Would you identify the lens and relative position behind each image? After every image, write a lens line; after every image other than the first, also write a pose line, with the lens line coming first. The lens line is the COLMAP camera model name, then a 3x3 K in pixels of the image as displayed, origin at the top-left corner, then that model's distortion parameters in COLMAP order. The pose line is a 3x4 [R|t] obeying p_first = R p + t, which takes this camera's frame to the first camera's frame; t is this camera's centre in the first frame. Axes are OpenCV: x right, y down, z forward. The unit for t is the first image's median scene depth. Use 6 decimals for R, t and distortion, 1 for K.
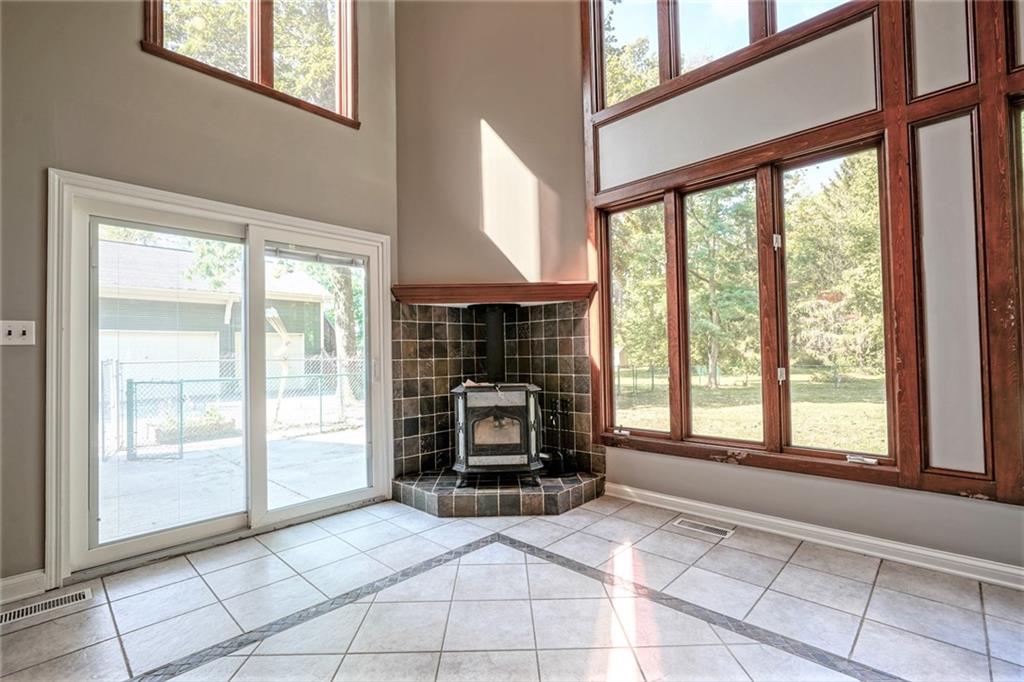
lens RADIAL K [[466.0, 0, 512.1], [0, 466.0, 343.6], [0, 0, 1]] dist [-0.010736, 0.000114]
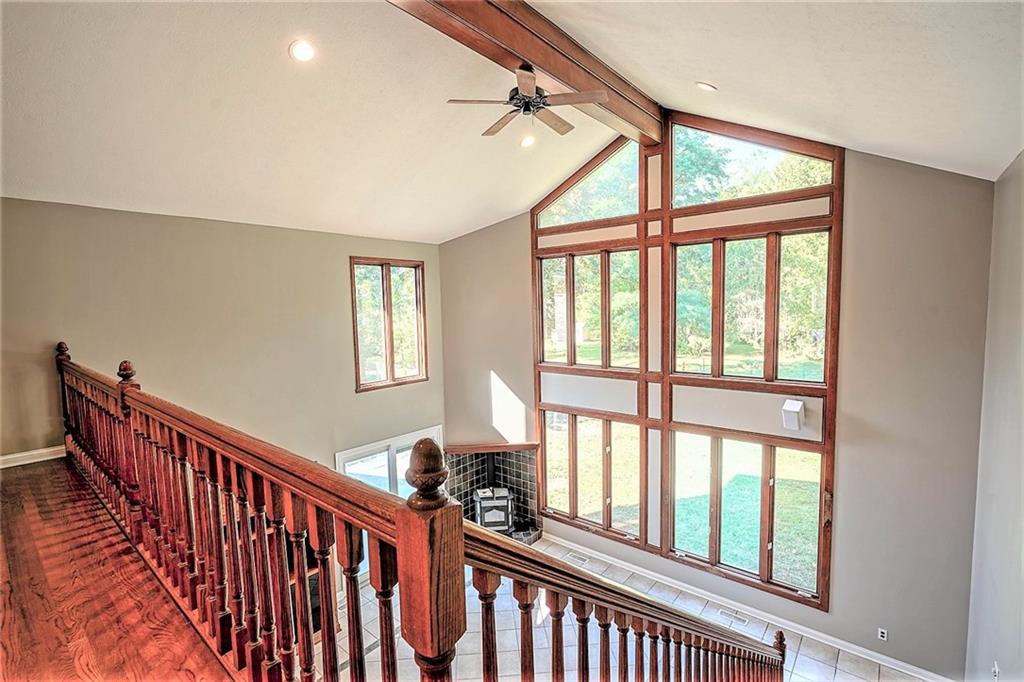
lens RADIAL K [[466.0, 0, 512.1], [0, 466.0, 343.6], [0, 0, 1]] dist [-0.010736, 0.000114]
pose [[0.997634, -0.009898, 0.068030, -0.091139], [0.002942, 0.994821, 0.101598, -0.865170], [-0.068684, -0.101157, 0.992497, -1.158953]]
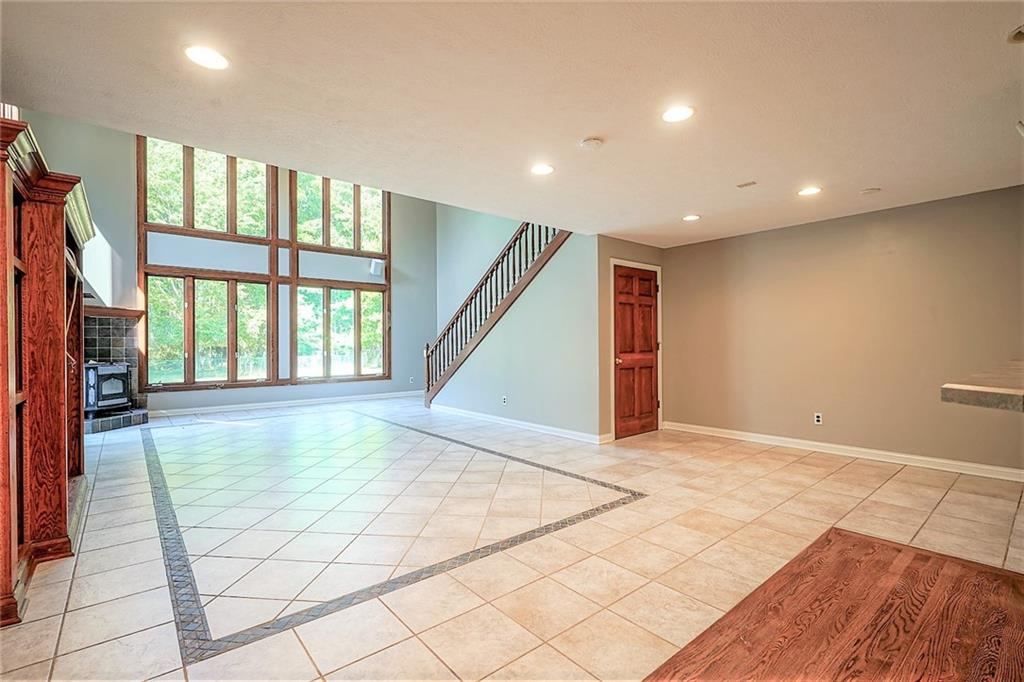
lens RADIAL K [[467.1, 0, 503.4], [0, 467.1, 345.5], [0, 0, 1]] dist [-0.010436, 0.000056]
pose [[0.116137, 0.013264, 0.993145, -1.689375], [-0.021783, 0.999704, -0.010805, 0.004808], [-0.992994, -0.020379, 0.116392, -0.785377]]
